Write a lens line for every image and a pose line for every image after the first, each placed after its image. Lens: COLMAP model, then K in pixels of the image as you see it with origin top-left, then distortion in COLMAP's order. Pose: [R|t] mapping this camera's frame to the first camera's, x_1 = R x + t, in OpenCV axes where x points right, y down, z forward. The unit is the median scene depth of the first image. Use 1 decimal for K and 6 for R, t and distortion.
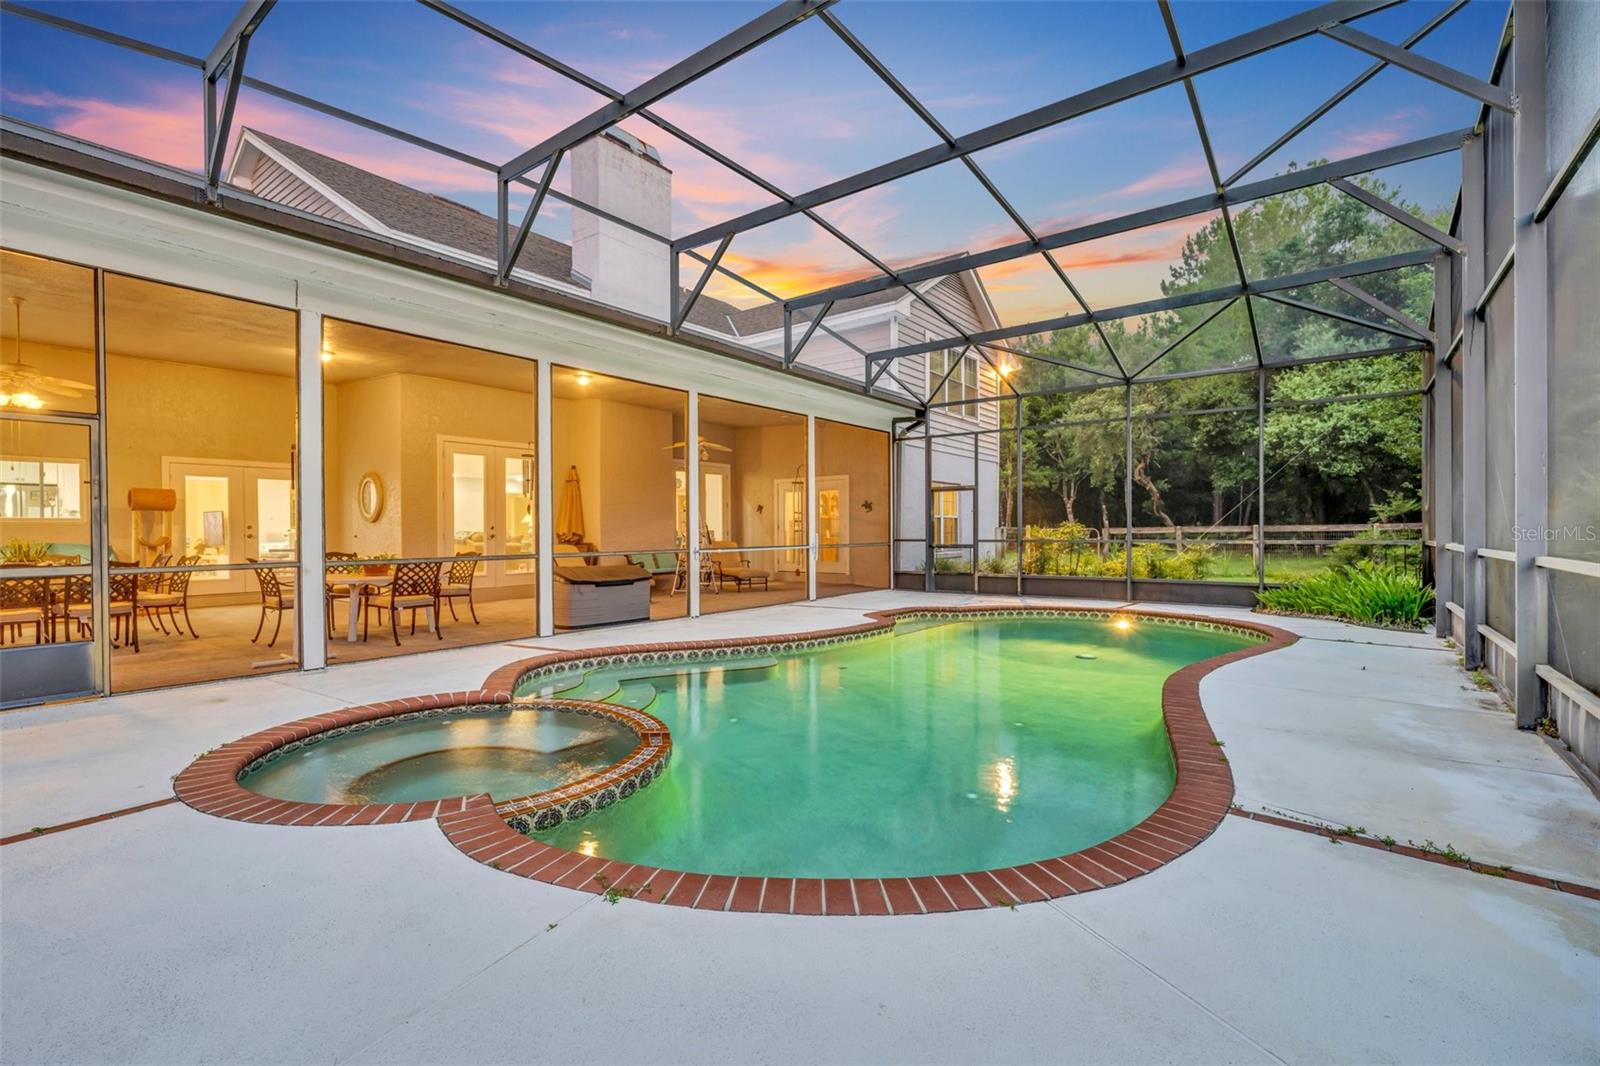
lens RADIAL K [[718.1, 0, 800.0], [0, 718.1, 533.0], [0, 0, 1]] dist [0.000815, 0.000017]
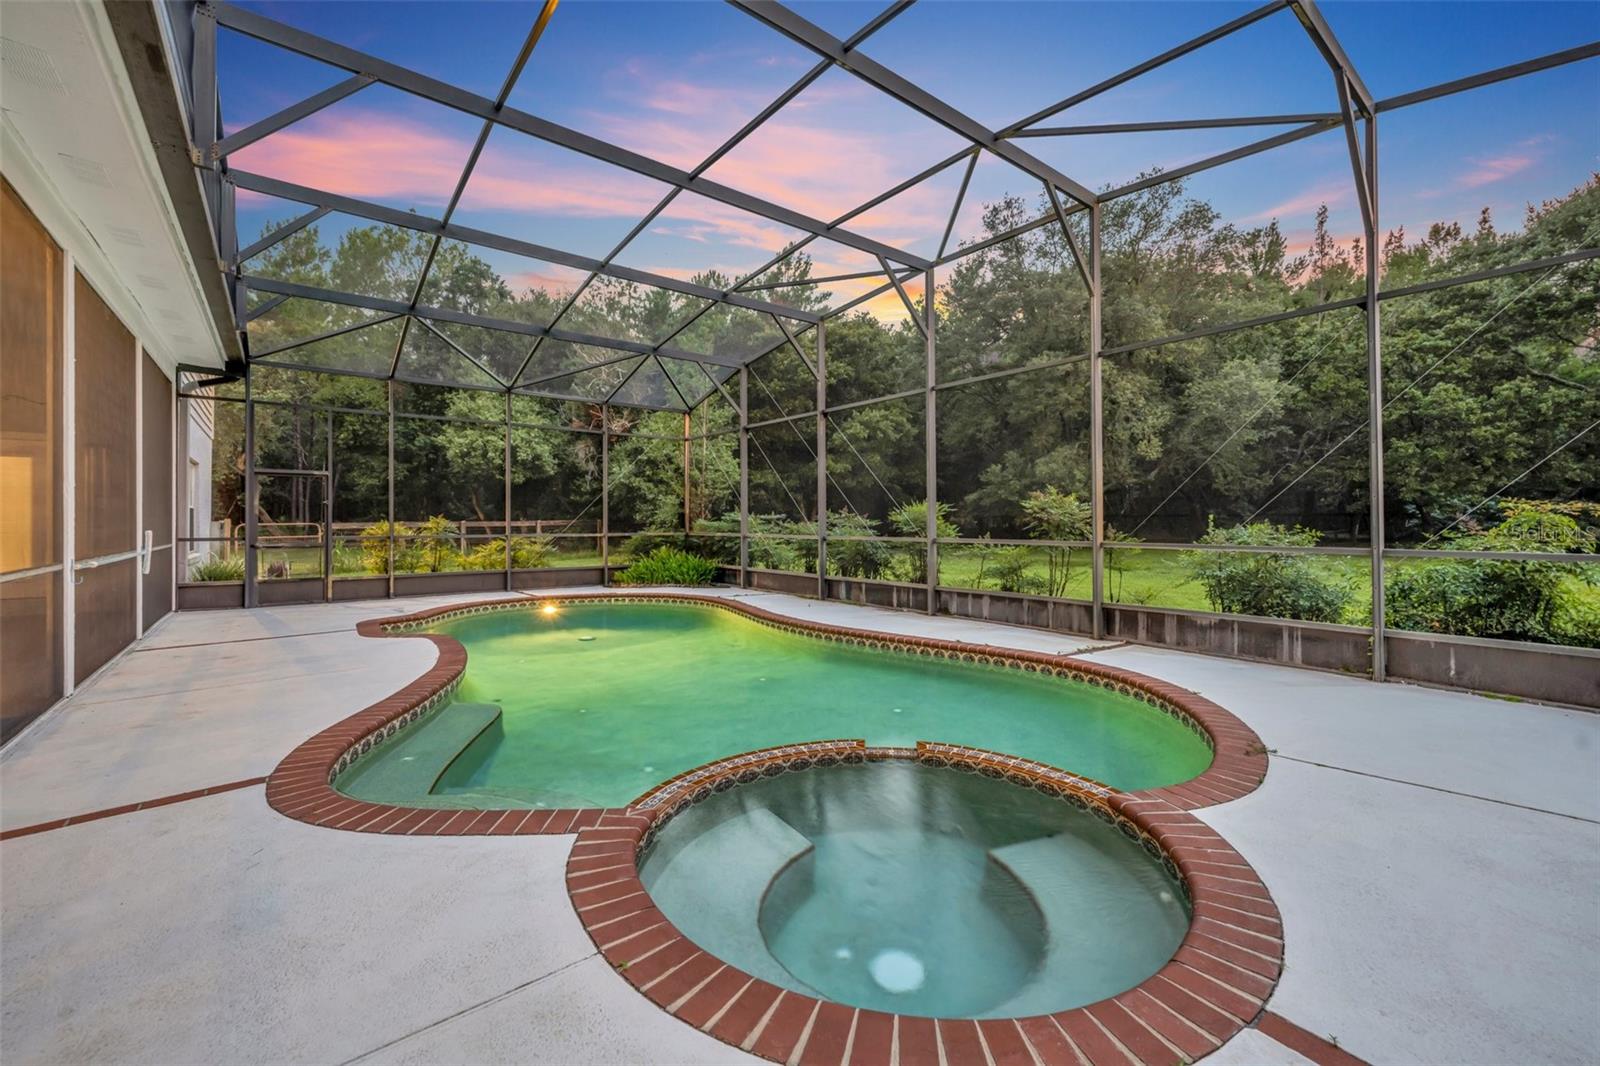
lens RADIAL K [[649.2, 0, 794.2], [0, 649.2, 515.4], [0, 0, 1]] dist [-0.000790, 0.000009]
pose [[0.259480, 0.015746, 0.965620, -0.335705], [0.002525, 0.999853, -0.016983, -0.001315], [-0.965745, 0.006845, 0.259402, 0.281671]]
